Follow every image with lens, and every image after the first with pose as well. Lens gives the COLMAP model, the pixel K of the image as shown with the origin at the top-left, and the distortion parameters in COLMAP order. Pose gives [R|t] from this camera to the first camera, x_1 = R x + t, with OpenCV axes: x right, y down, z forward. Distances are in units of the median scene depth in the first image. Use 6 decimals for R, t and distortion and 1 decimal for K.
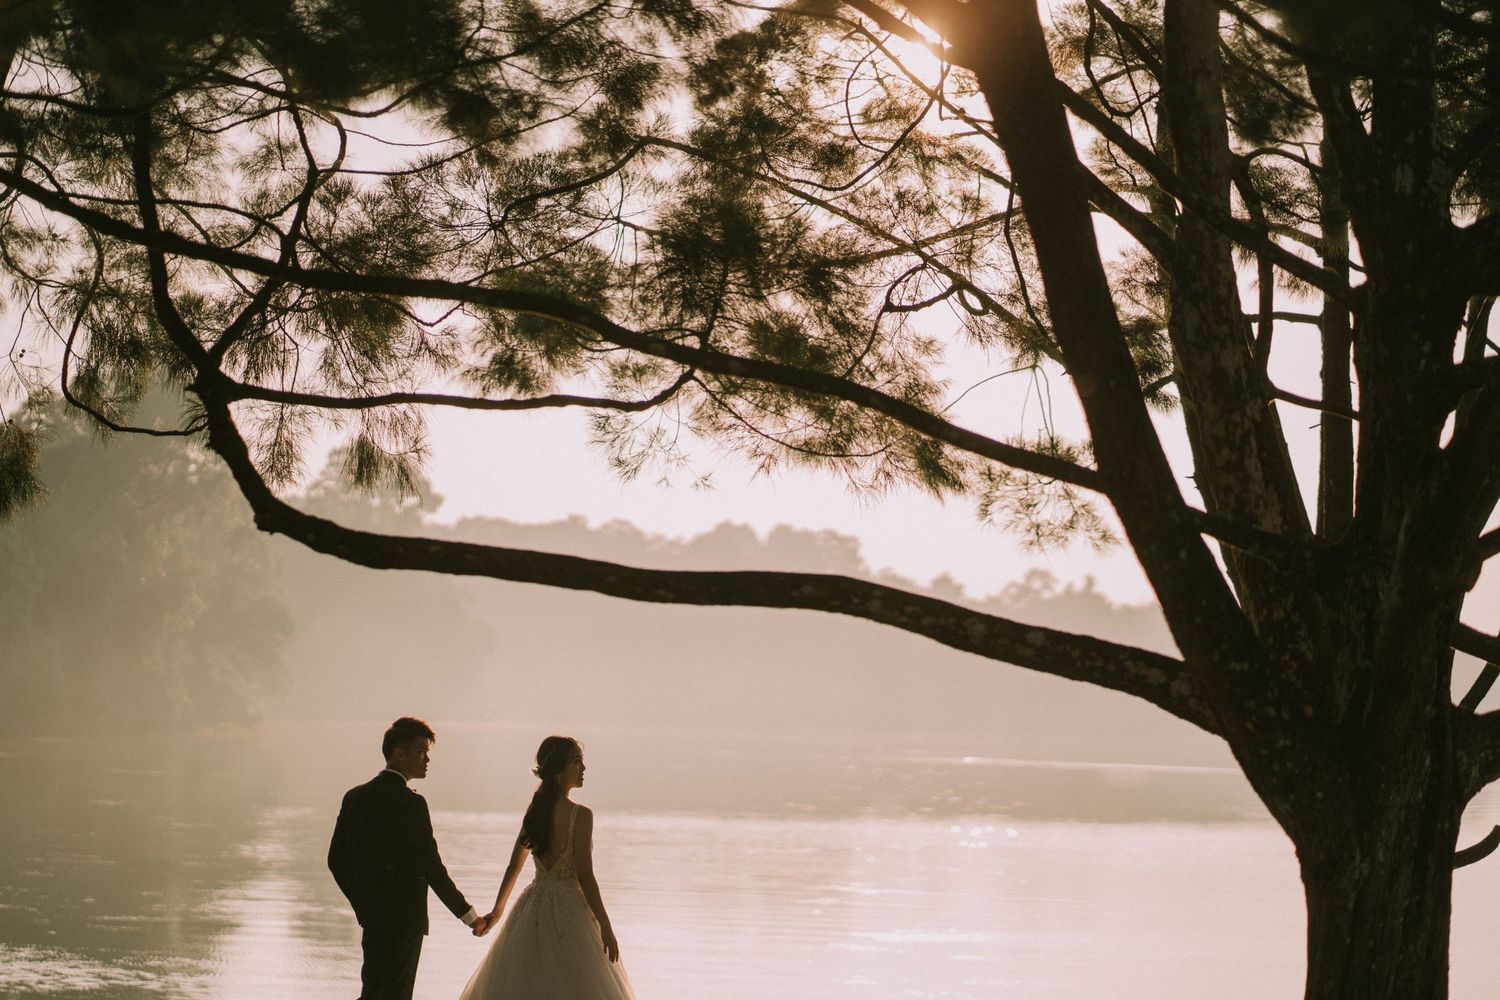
lens RADIAL K [[3700.4, 0, 751.0], [0, 3700.4, 493.0], [0, 0, 1]] dist [-0.012497, 0.000000]
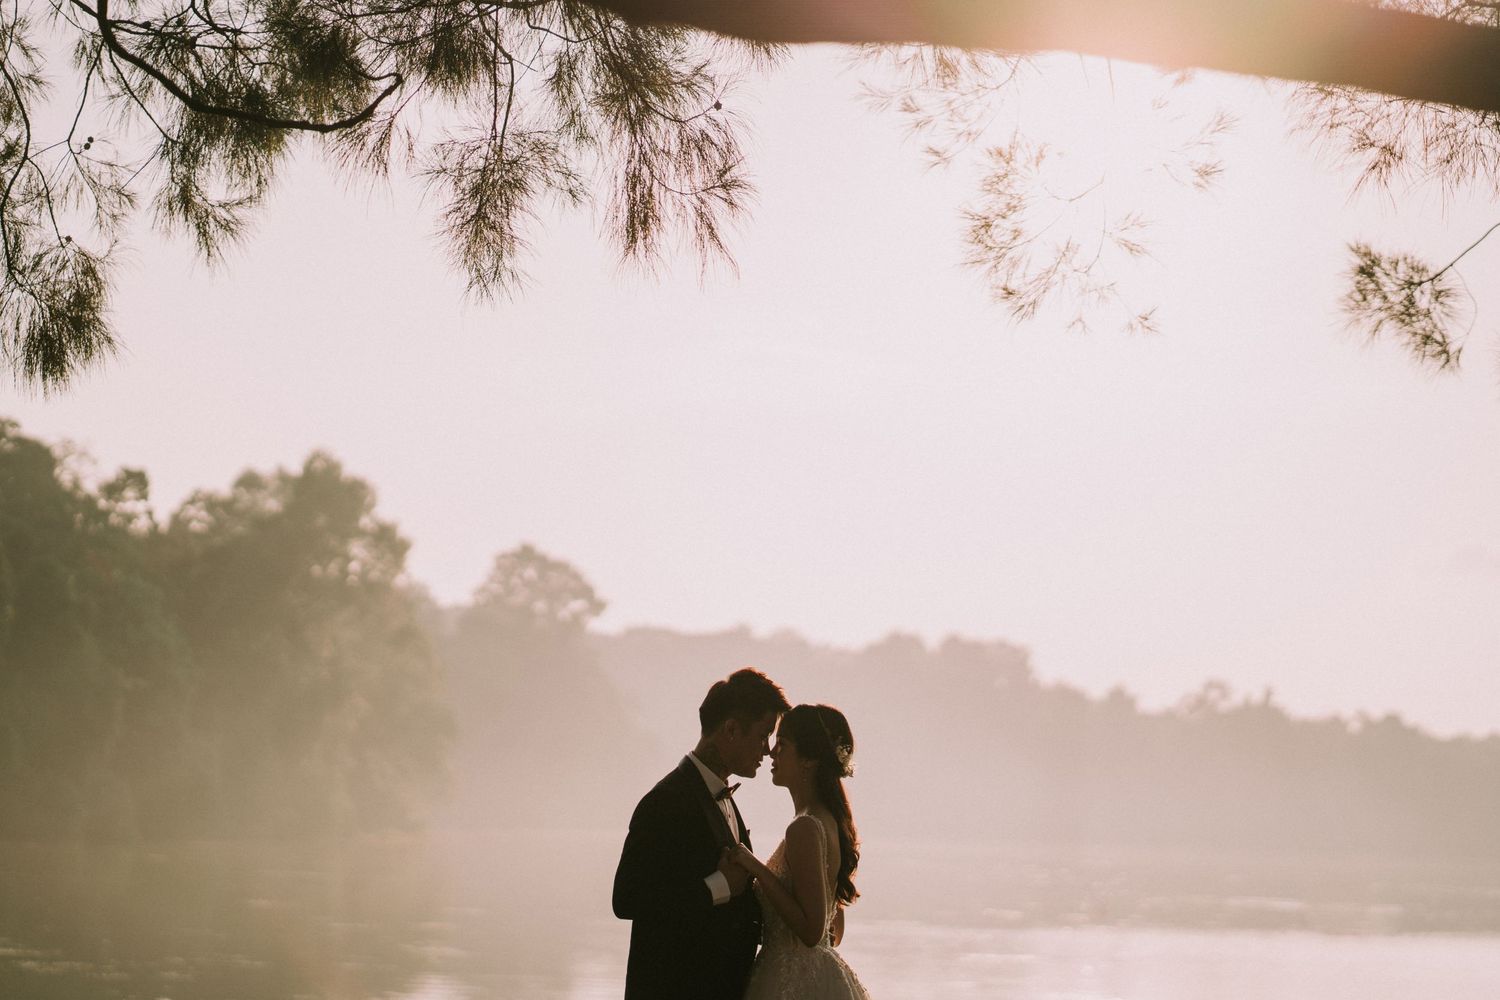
lens RADIAL K [[3700.4, 0, 745.6], [0, 3700.4, 506.0], [0, 0, 1]] dist [-0.012497, 0.000000]
pose [[0.999003, -0.001644, -0.044621, -0.091303], [0.000382, 0.999600, -0.028291, 0.081210], [0.044650, 0.028245, 0.998603, 0.624514]]
